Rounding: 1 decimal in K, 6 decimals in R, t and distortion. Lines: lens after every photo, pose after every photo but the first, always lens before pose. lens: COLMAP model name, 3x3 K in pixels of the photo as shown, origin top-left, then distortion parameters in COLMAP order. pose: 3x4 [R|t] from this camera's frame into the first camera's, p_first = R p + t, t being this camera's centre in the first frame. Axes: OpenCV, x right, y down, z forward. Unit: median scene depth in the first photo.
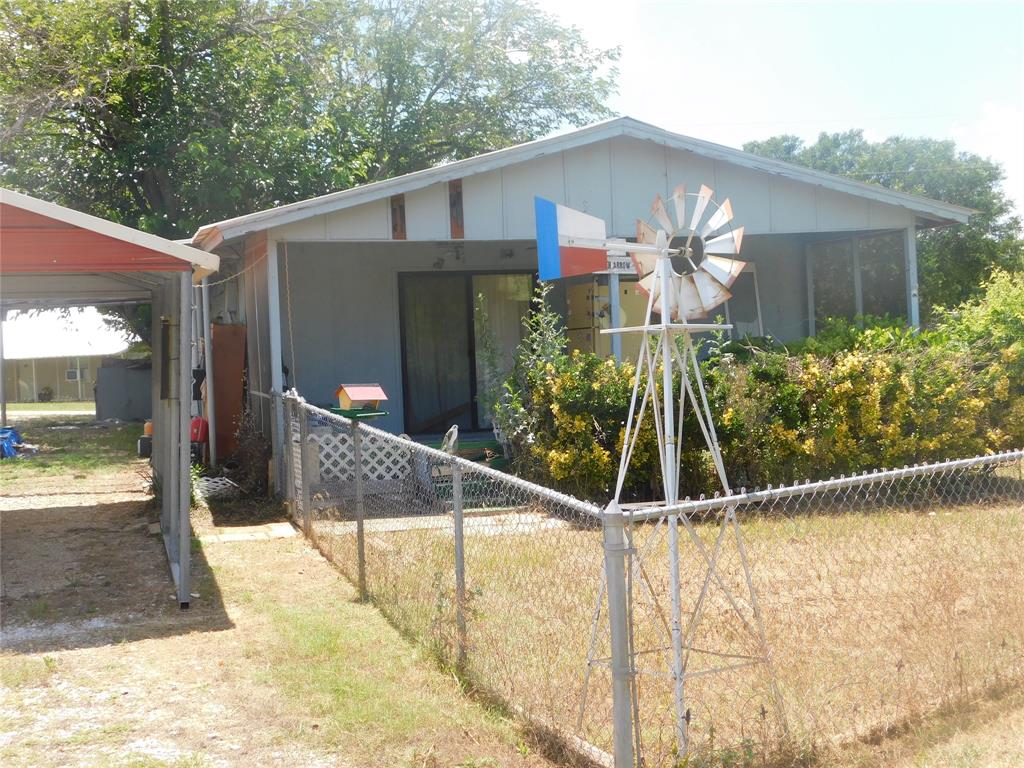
lens RADIAL K [[1119.2, 0, 564.6], [0, 1119.2, 384.3], [0, 0, 1]] dist [-0.000155, 0.017951]
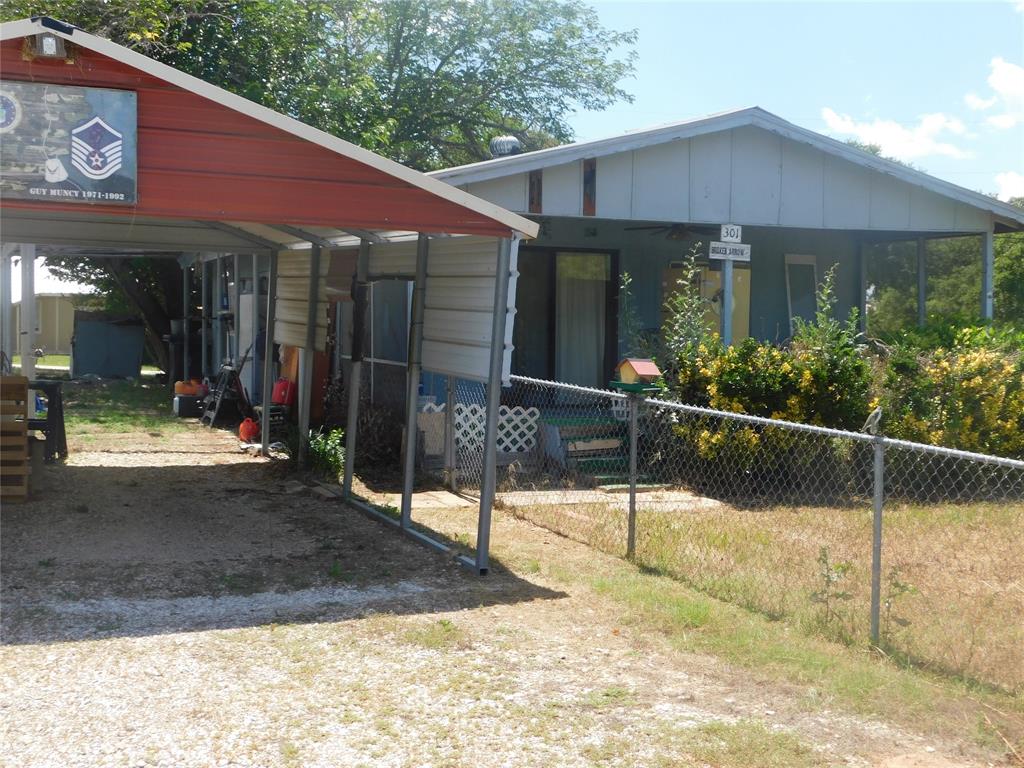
lens RADIAL K [[1119.2, 0, 564.6], [0, 1119.2, 384.3], [0, 0, 1]] dist [-0.000155, 0.017951]
pose [[0.993256, 0.048007, 0.105534, -0.220081], [-0.049983, 0.998619, 0.016163, 0.006020], [-0.104613, -0.021329, 0.994284, -0.002231]]
